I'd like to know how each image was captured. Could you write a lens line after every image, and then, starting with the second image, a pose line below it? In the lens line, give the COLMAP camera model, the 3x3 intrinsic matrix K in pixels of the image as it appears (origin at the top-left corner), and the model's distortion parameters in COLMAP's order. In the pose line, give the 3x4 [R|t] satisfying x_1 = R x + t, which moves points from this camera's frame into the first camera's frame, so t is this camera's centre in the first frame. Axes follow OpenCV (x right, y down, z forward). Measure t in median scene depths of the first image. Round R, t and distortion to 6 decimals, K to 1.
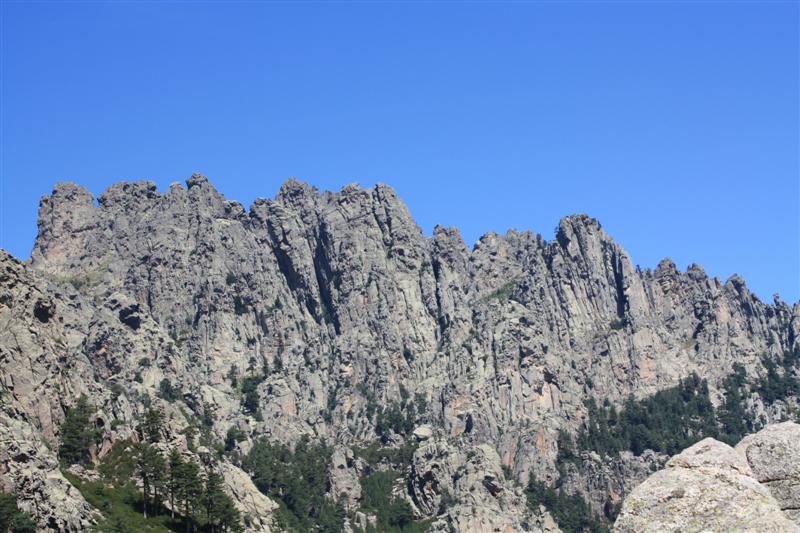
lens RADIAL K [[1565.2, 0, 399.8], [0, 1565.2, 265.9], [0, 0, 1]] dist [0.003973, 0.000000]
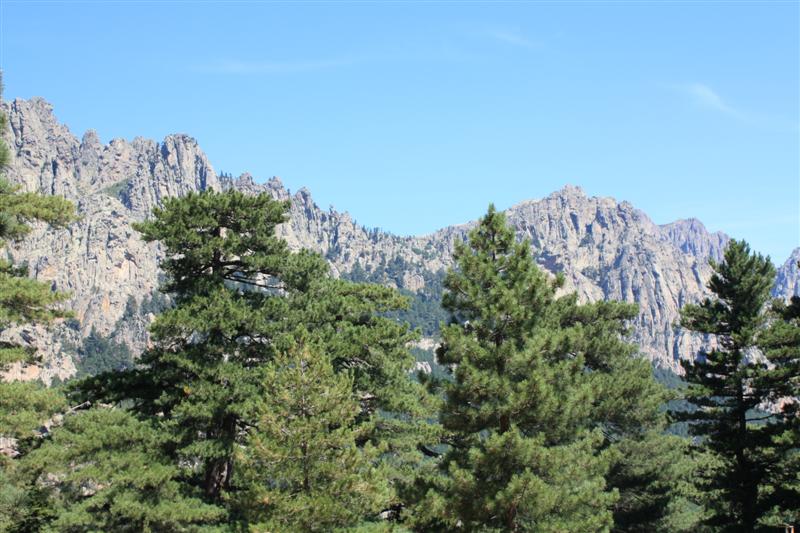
lens RADIAL K [[1284.2, 0, 400.4], [0, 1284.2, 267.5], [0, 0, 1]] dist [-0.012293, 0.000000]
pose [[0.970510, 0.082765, 0.226407, 0.068245], [-0.103403, 0.991348, 0.080846, -0.032721], [-0.217757, -0.101873, 0.970672, -0.135582]]
